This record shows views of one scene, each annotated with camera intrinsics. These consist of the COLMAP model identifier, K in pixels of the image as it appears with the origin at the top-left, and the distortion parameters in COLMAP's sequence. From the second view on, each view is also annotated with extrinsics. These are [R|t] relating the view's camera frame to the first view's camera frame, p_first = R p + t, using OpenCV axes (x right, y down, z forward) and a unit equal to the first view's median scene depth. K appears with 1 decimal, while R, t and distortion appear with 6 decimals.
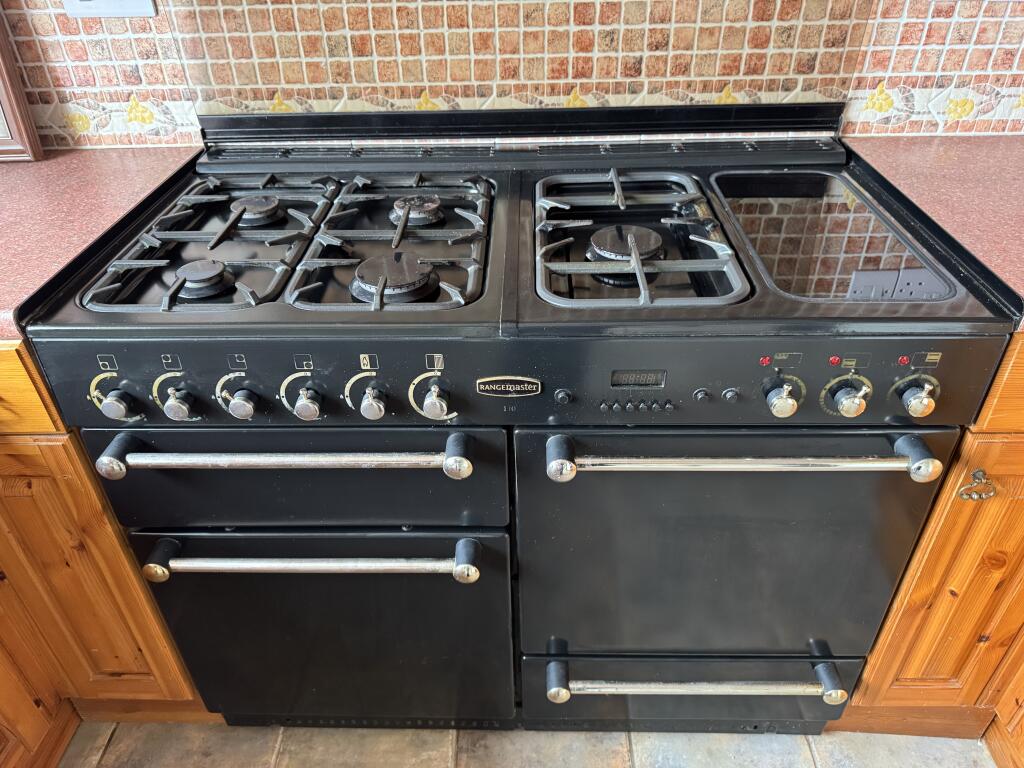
lens RADIAL K [[738.5, 0, 512.0], [0, 738.5, 384.0], [0, 0, 1]] dist [0.006630, 0.002239]
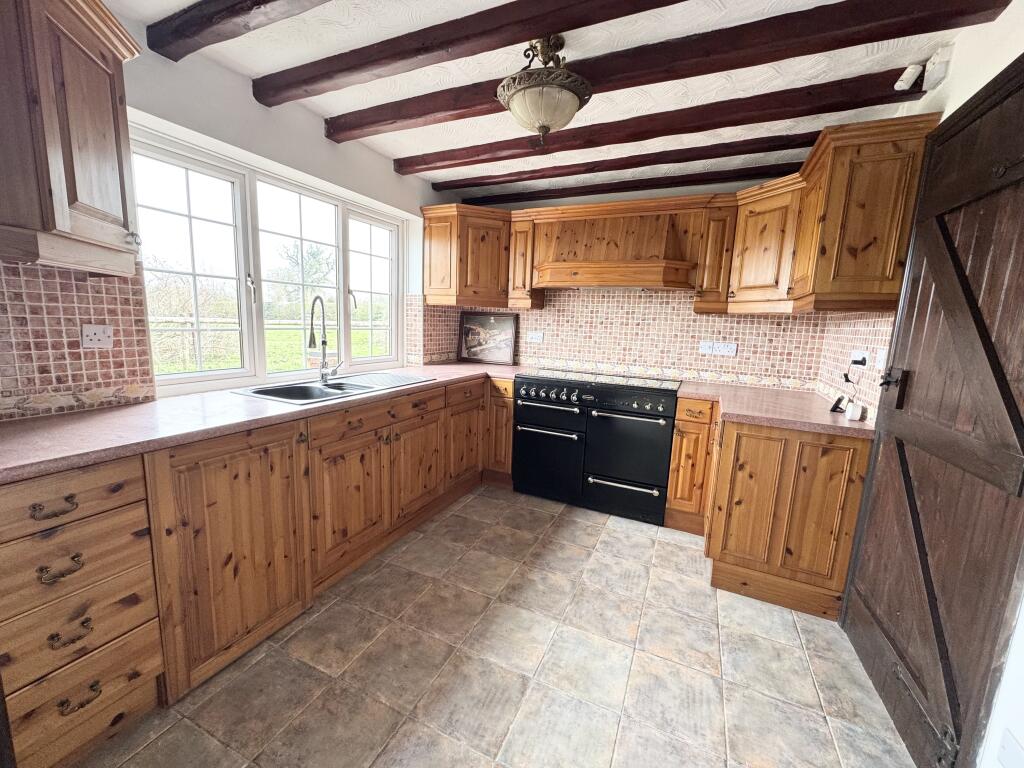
lens RADIAL K [[409.7, 0, 512.0], [0, 409.7, 384.0], [0, 0, 1]] dist [0.001595, 0.000471]
pose [[0.910284, 0.119288, -0.396425, 0.688340], [-0.283182, 0.877925, -0.386076, 1.271480], [0.301977, 0.463700, 0.832942, -1.831791]]
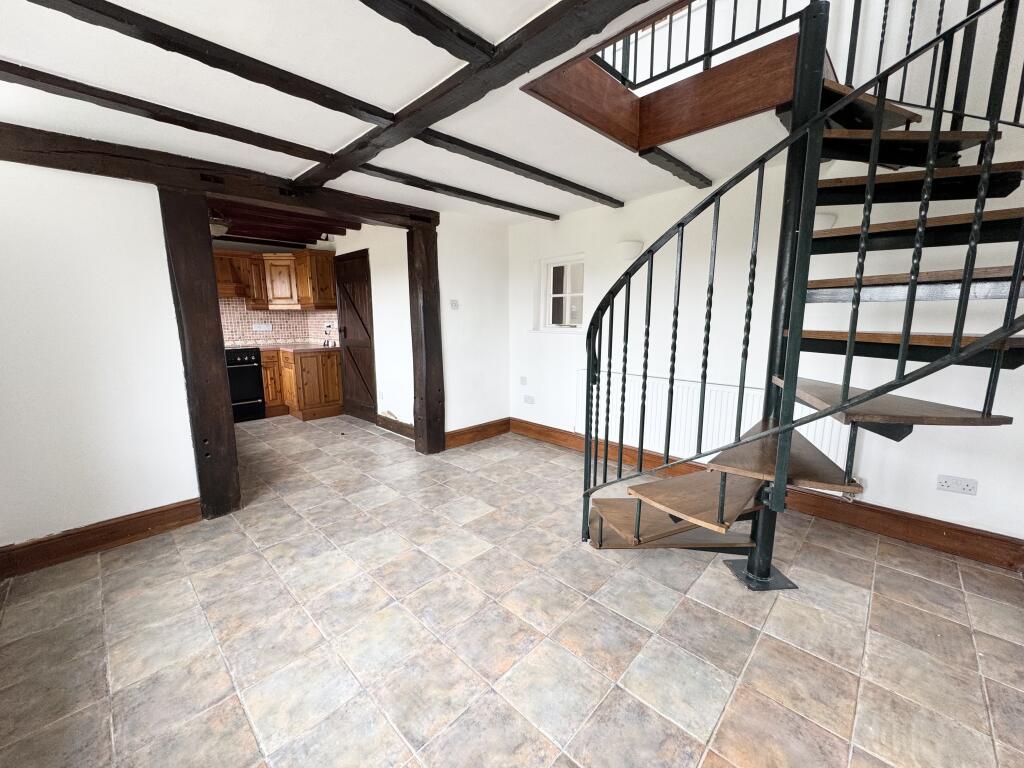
lens RADIAL K [[406.1, 0, 502.6], [0, 406.1, 382.9], [0, 0, 1]] dist [0.000932, 0.000179]
pose [[0.697077, -0.098602, 0.710184, -1.126326], [0.404707, 0.871736, -0.276205, 3.318004], [-0.591859, 0.479952, 0.647572, -4.650746]]
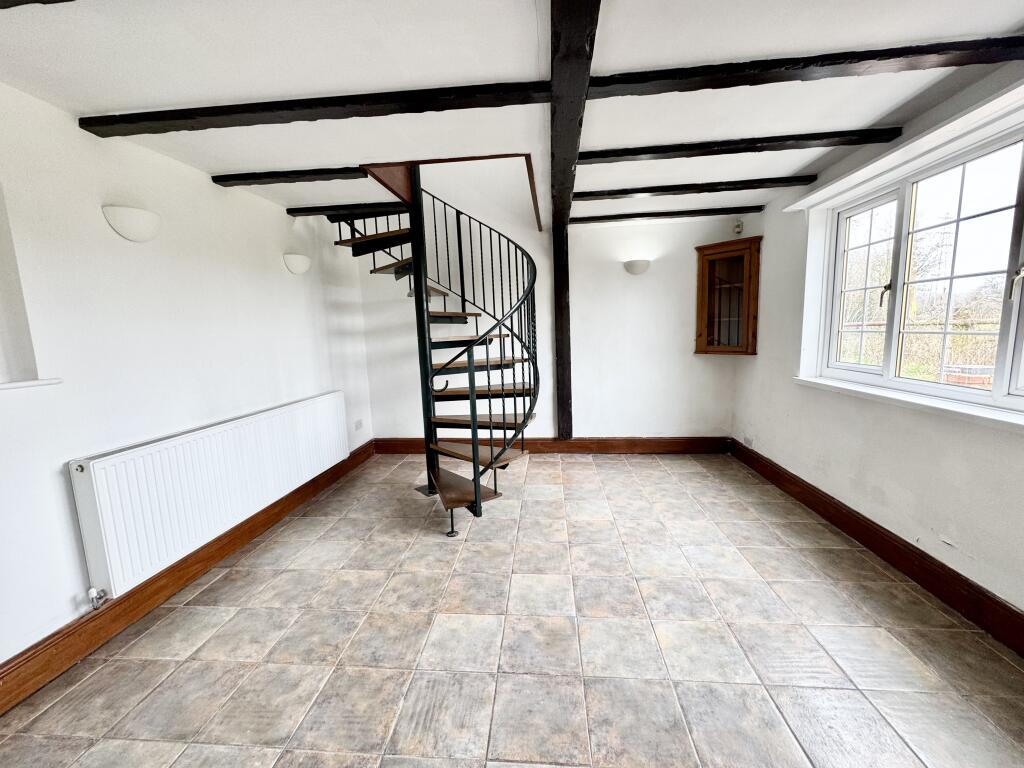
lens RADIAL K [[409.7, 0, 512.0], [0, 409.7, 384.0], [0, 0, 1]] dist [0.001595, 0.000471]
pose [[-0.995434, 0.047211, 0.082957, 0.328027], [0.090989, 0.731950, 0.675256, 1.029036], [-0.028841, 0.679721, -0.732903, -1.425985]]
